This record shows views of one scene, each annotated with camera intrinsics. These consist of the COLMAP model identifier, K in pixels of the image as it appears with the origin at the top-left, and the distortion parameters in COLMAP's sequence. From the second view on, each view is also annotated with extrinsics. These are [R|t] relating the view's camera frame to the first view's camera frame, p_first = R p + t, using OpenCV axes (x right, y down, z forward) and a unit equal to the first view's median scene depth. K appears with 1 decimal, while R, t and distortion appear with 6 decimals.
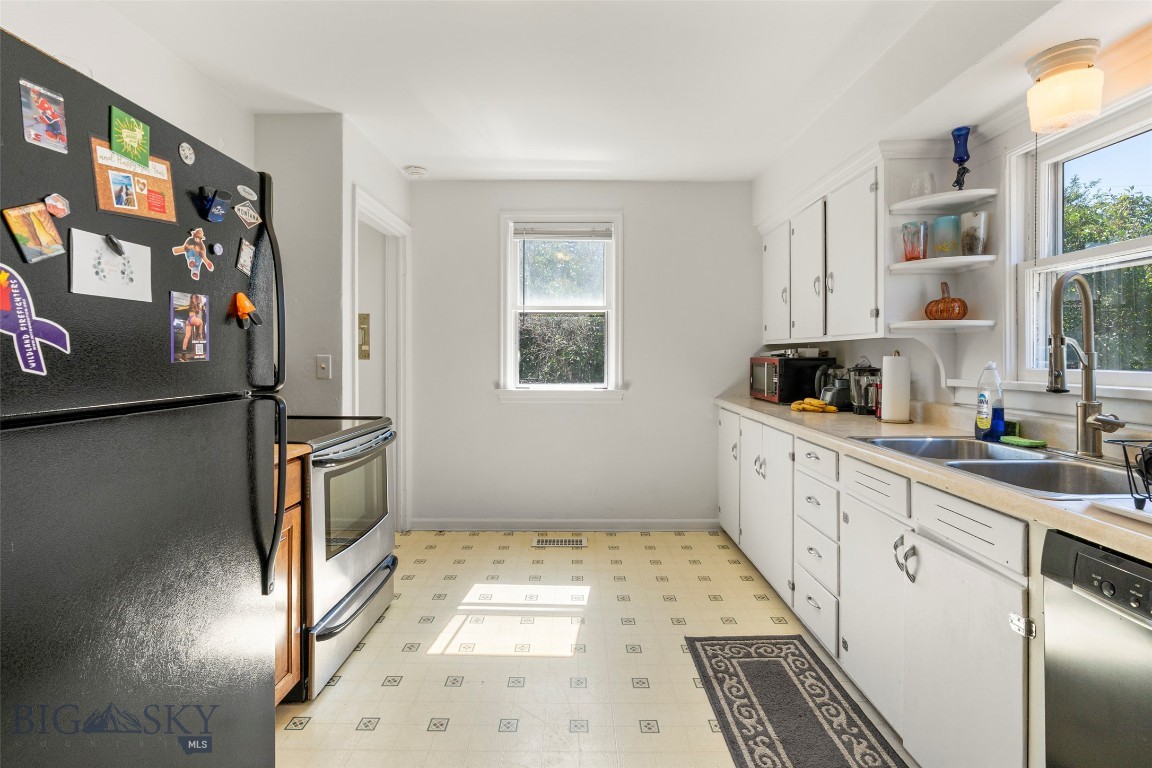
lens RADIAL K [[532.4, 0, 574.6], [0, 532.4, 361.0], [0, 0, 1]] dist [-0.001256, 0.000395]
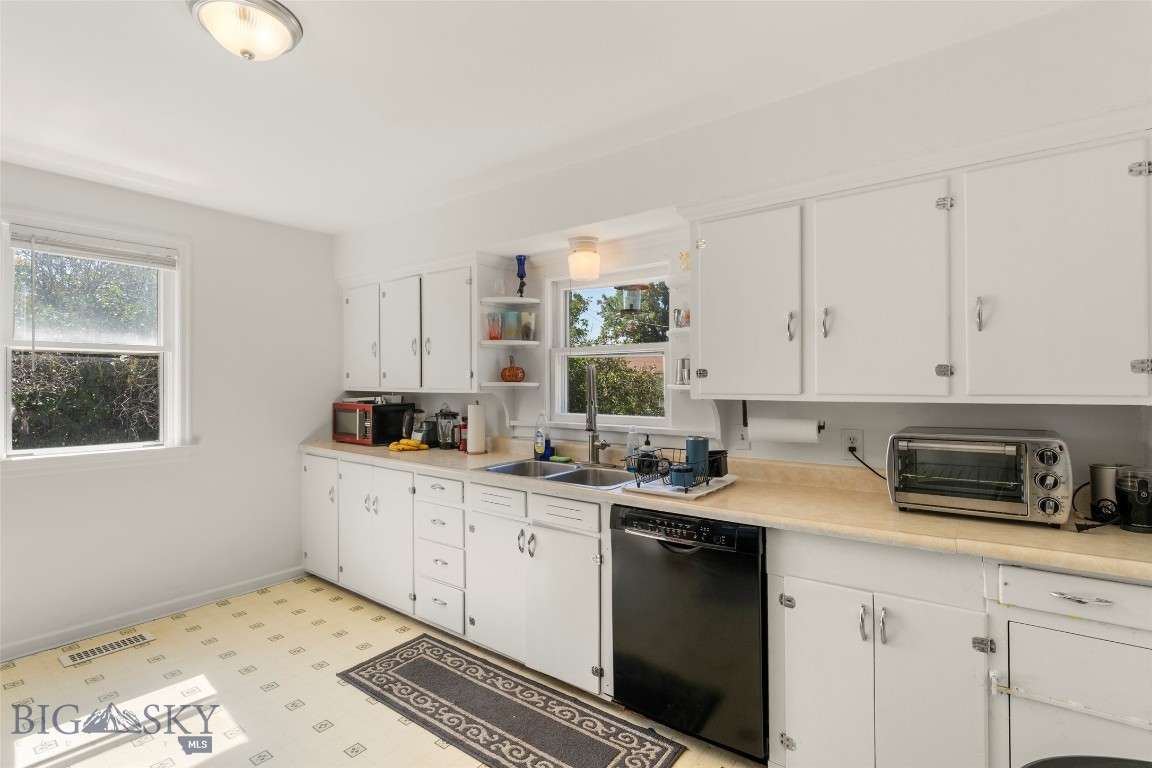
lens RADIAL K [[548.6, 0, 576.0], [0, 548.6, 384.0], [0, 0, 1]] dist [-0.002479, -0.000221]
pose [[0.605458, -0.005085, 0.795861, -0.411613], [0.009289, 0.999957, -0.000678, -0.067466], [-0.795823, 0.007804, 0.605479, -0.064025]]
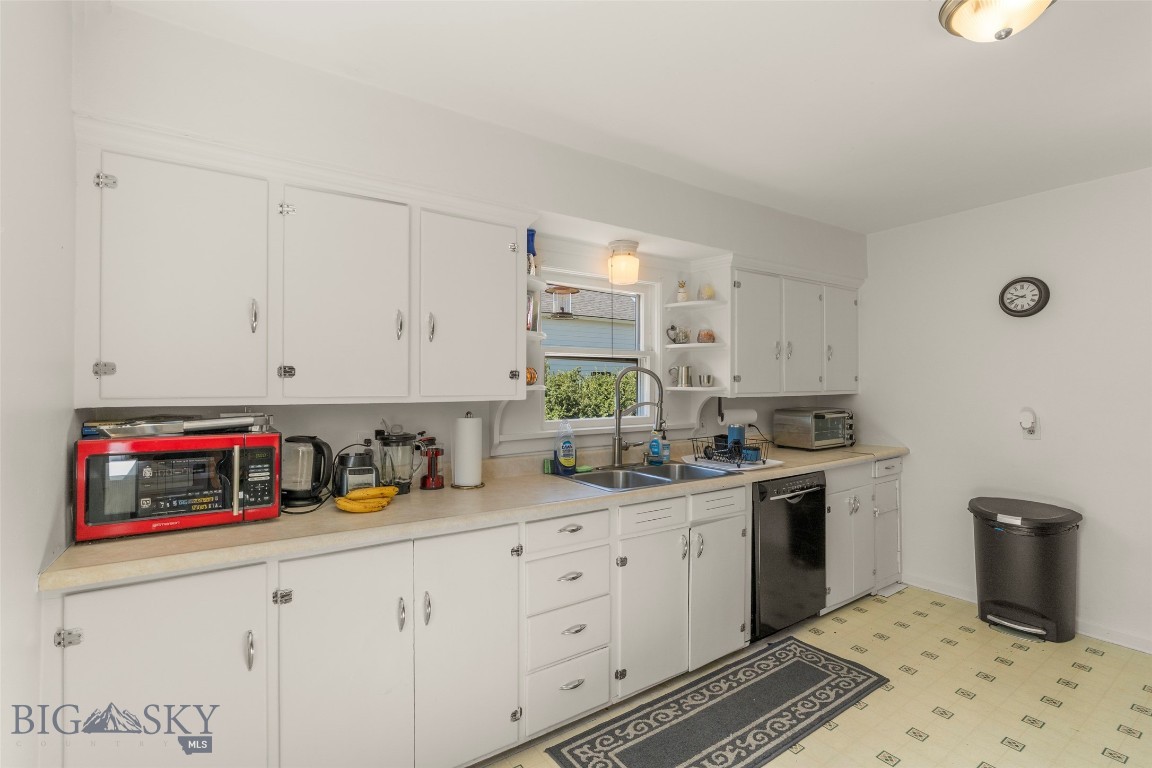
lens RADIAL K [[524.2, 0, 577.6], [0, 524.2, 381.0], [0, 0, 1]] dist [-0.005206, 0.000939]
pose [[-0.565004, 0.006272, 0.825064, -0.330083], [0.009101, 0.999958, -0.001369, -0.082587], [-0.825038, 0.006735, -0.565037, 1.564328]]
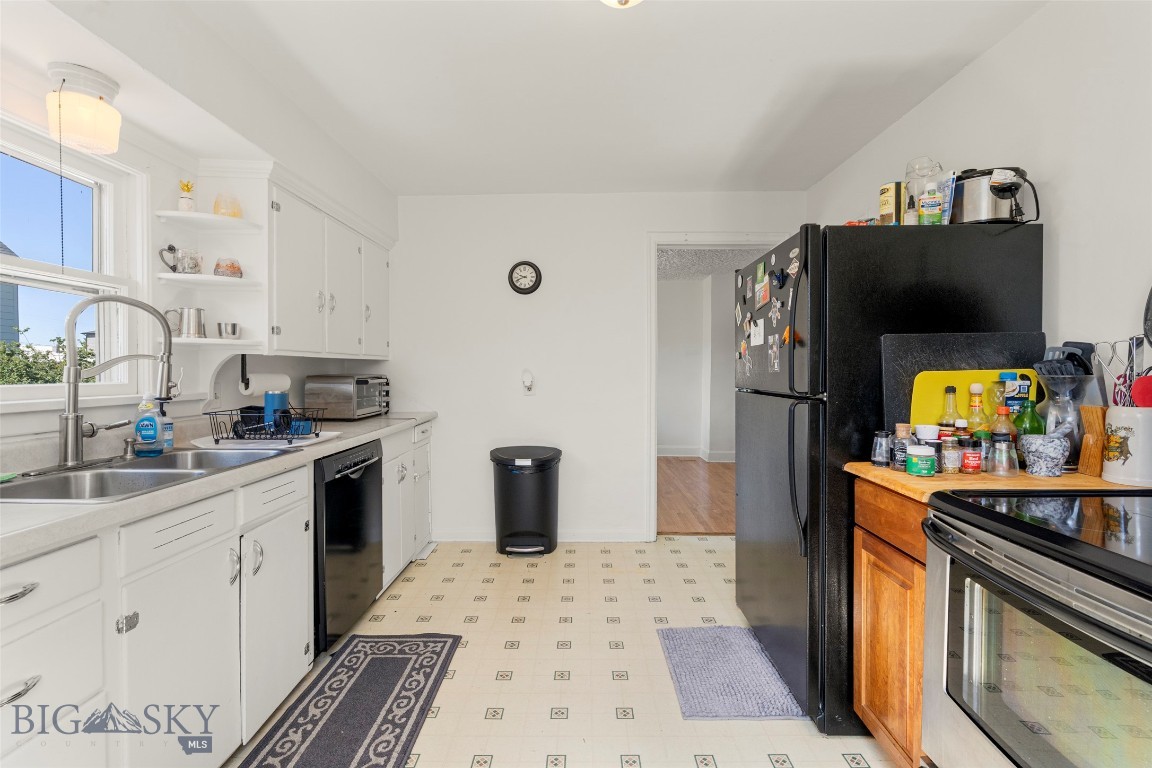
lens RADIAL K [[521.1, 0, 576.2], [0, 521.1, 380.9], [0, 0, 1]] dist [-0.003707, 0.000161]
pose [[-0.999928, 0.001013, 0.011954, -0.032138], [0.001351, 0.999599, 0.028301, -0.011768], [-0.011921, 0.028315, -0.999528, 1.474443]]
